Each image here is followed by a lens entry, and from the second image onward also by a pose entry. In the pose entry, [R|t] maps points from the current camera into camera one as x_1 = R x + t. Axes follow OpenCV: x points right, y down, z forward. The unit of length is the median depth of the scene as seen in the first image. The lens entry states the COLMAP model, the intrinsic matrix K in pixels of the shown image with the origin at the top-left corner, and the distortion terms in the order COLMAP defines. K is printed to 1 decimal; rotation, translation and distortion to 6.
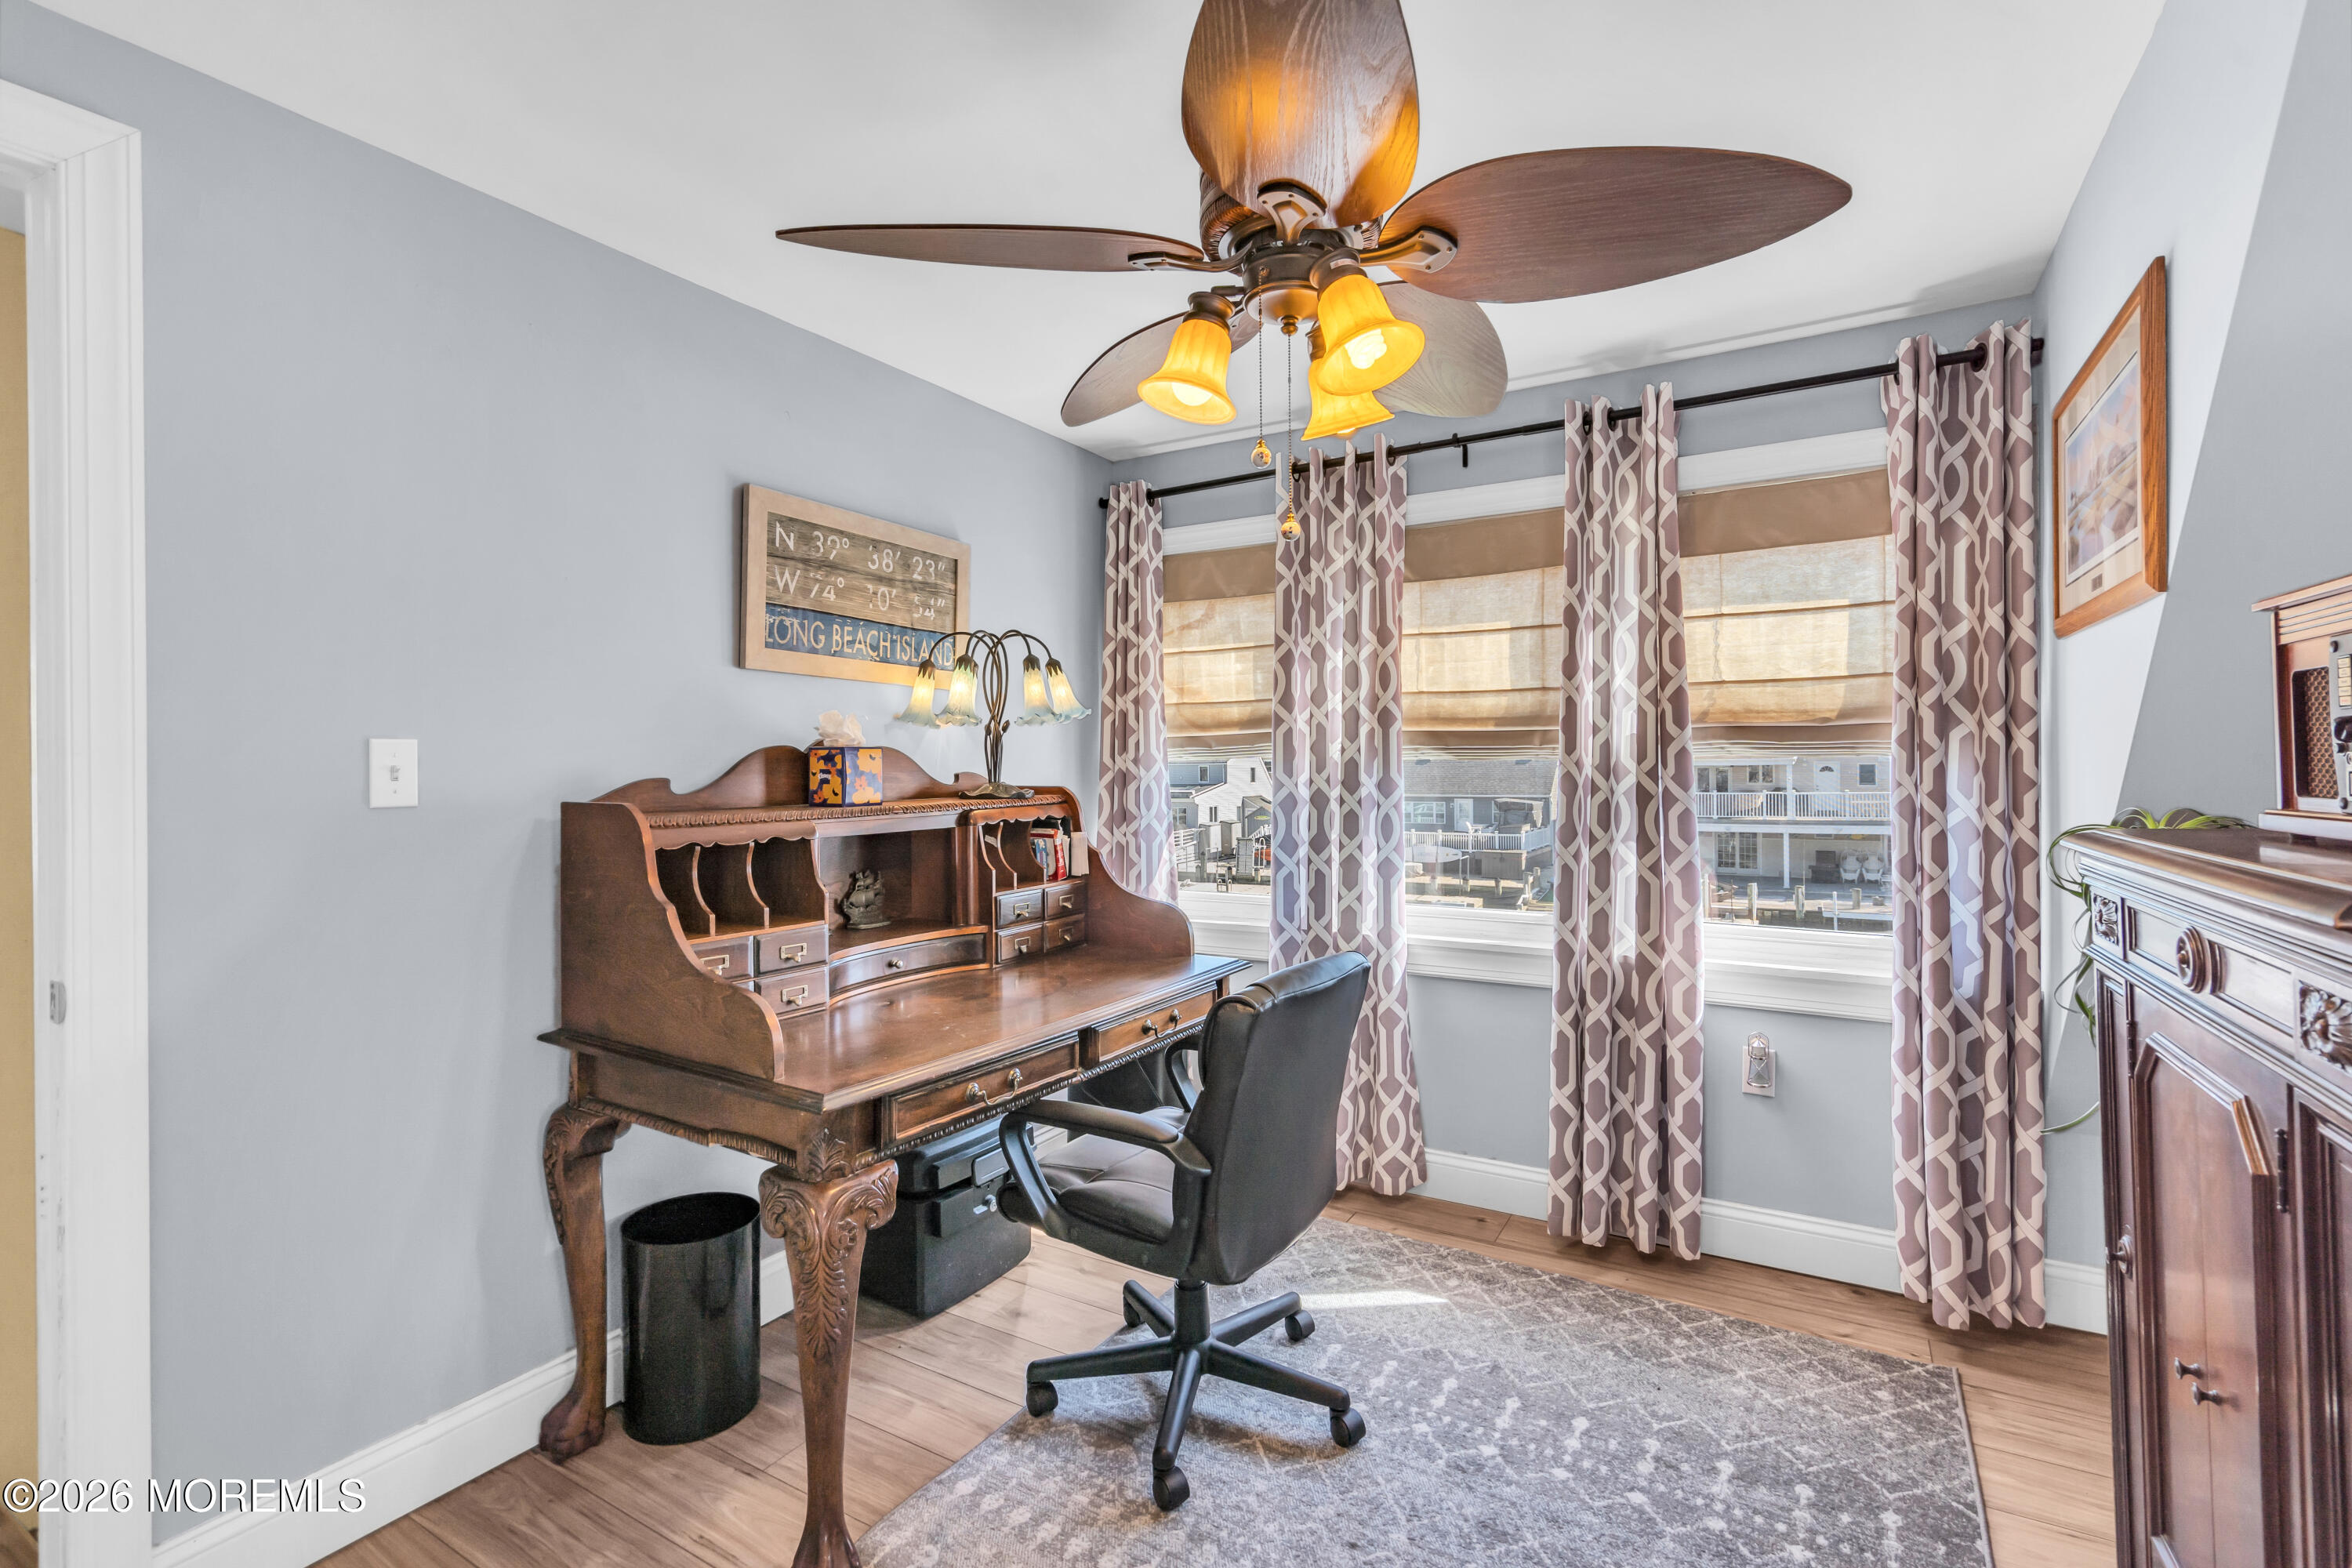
lens RADIAL K [[1077.3, 0, 1177.1], [0, 1077.3, 773.9], [0, 0, 1]] dist [0.000321, -0.000826]
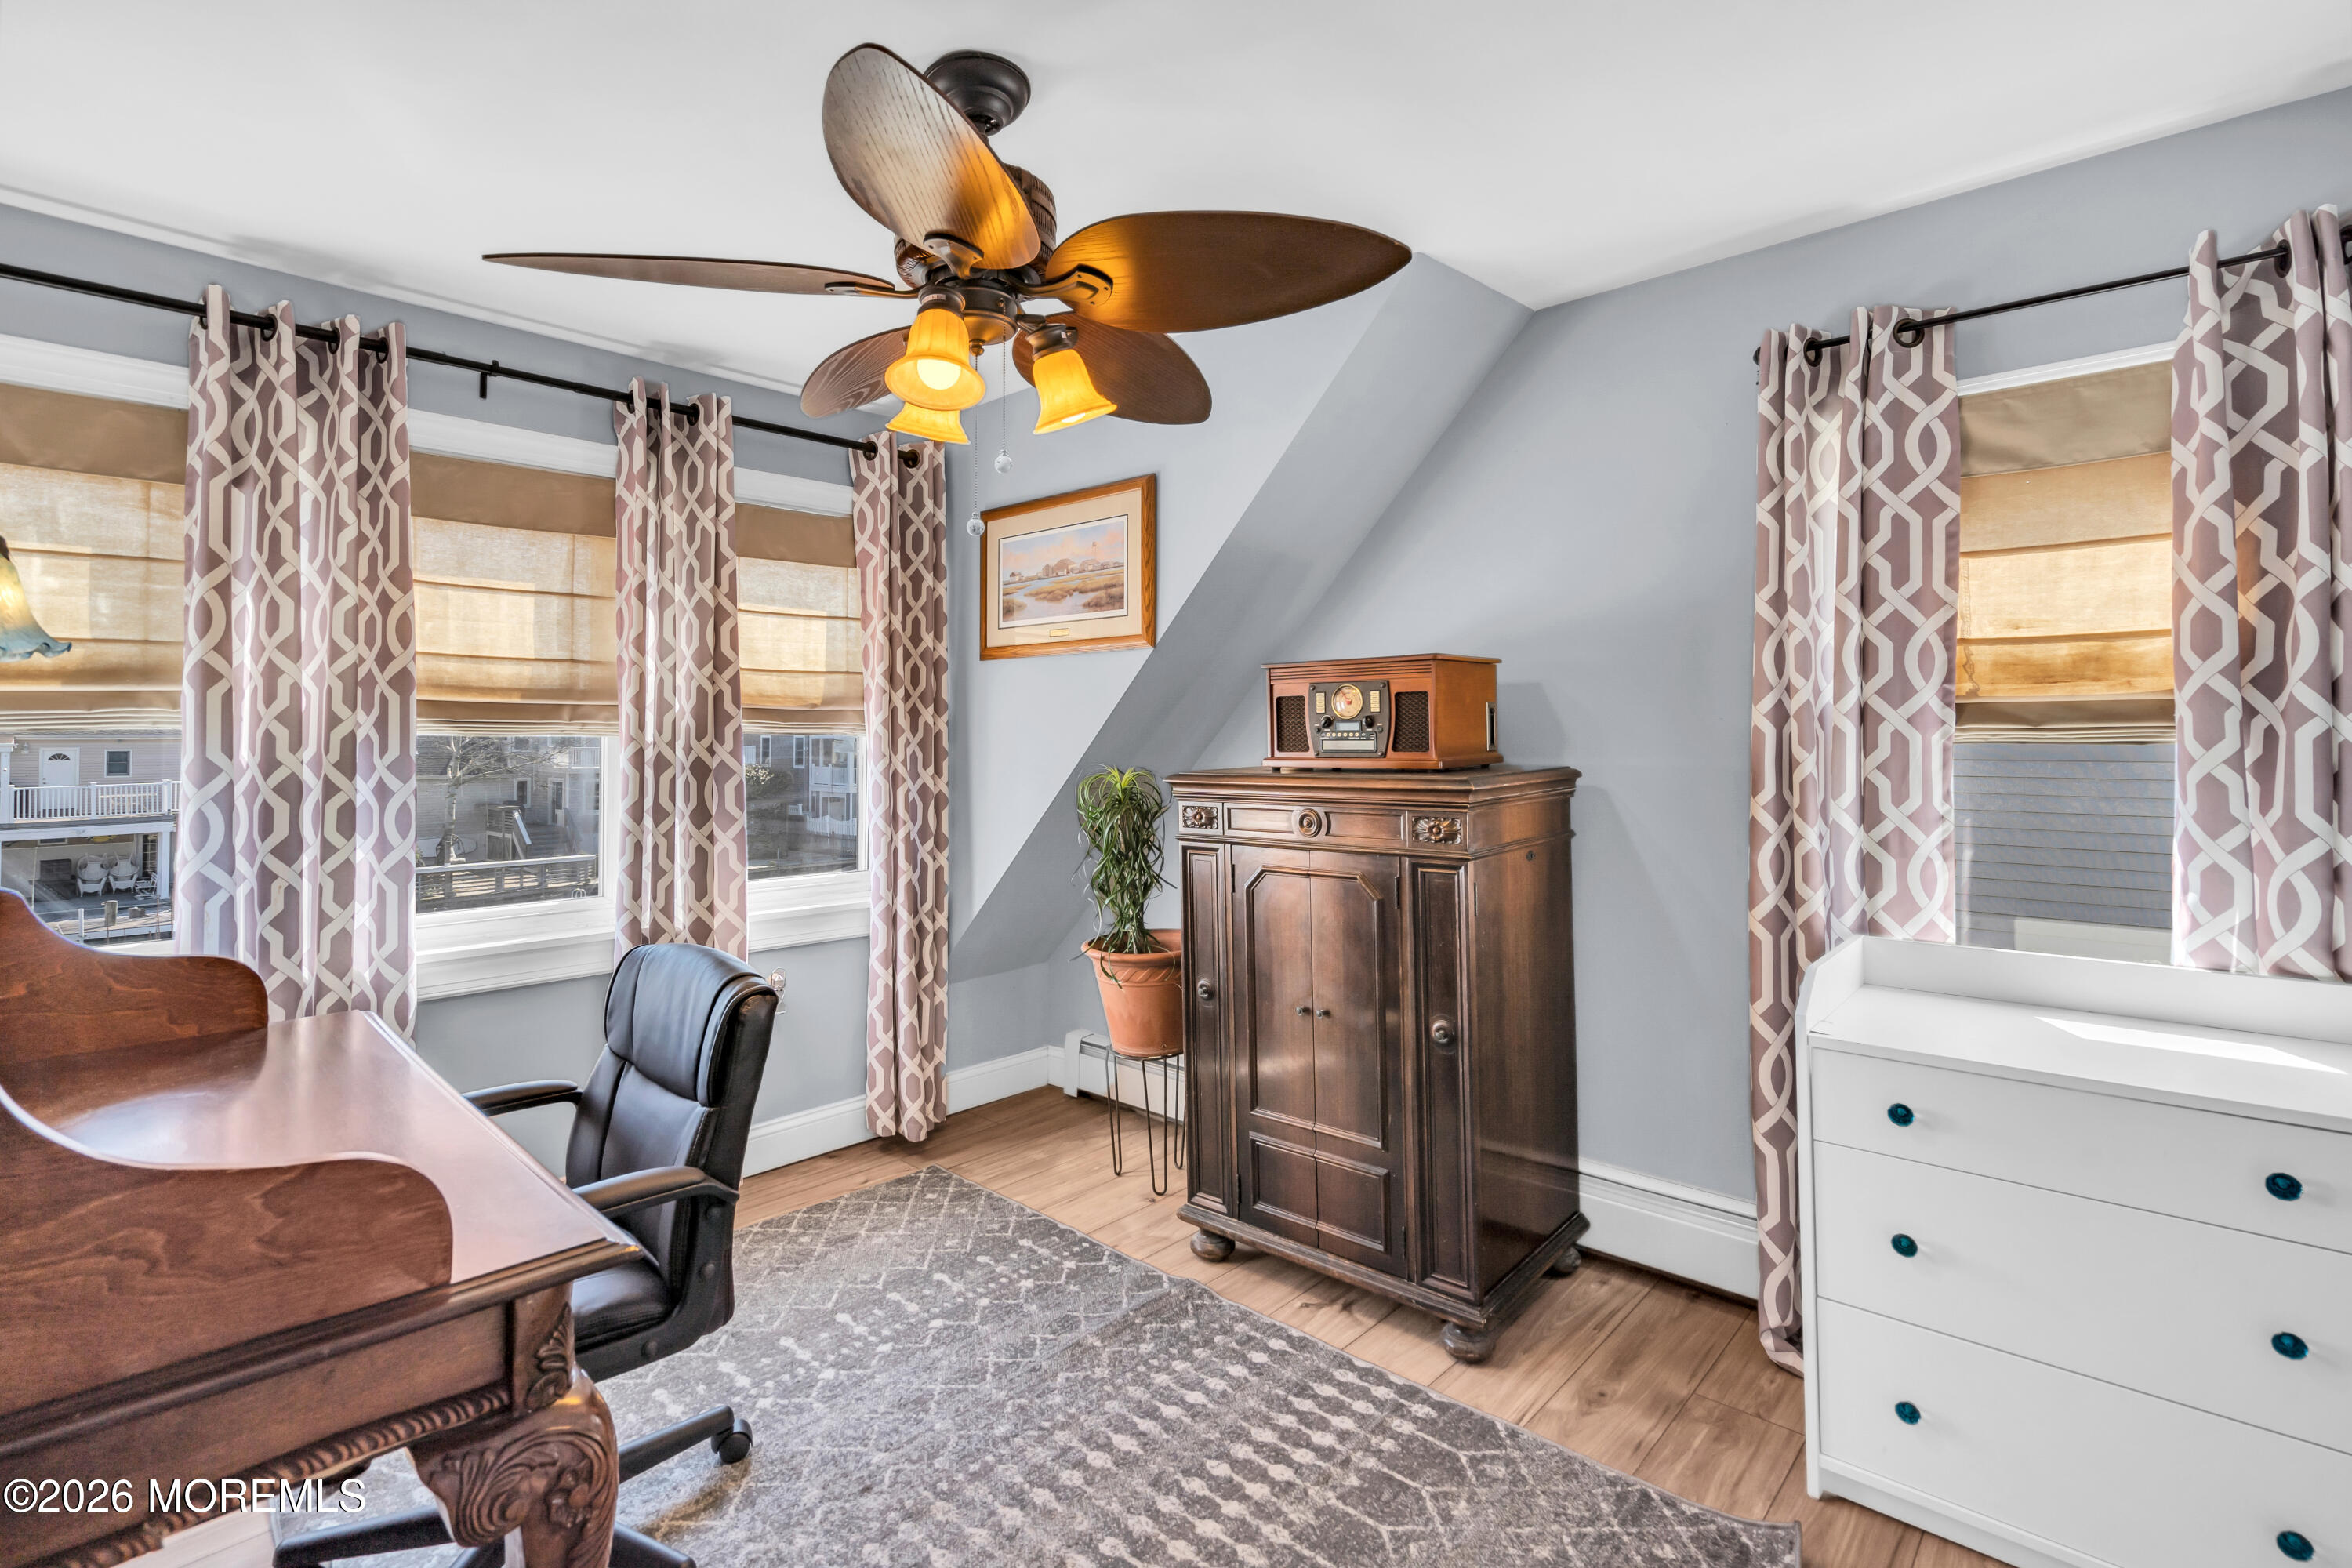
lens RADIAL K [[1077.3, 0, 1192.9], [0, 1077.3, 722.5], [0, 0, 1]] dist [0.000321, -0.000826]
pose [[0.211391, 0.020651, 0.977183, -0.519738], [0.013389, 0.999622, -0.024022, 0.005516], [-0.977310, 0.018161, 0.211034, 0.300124]]
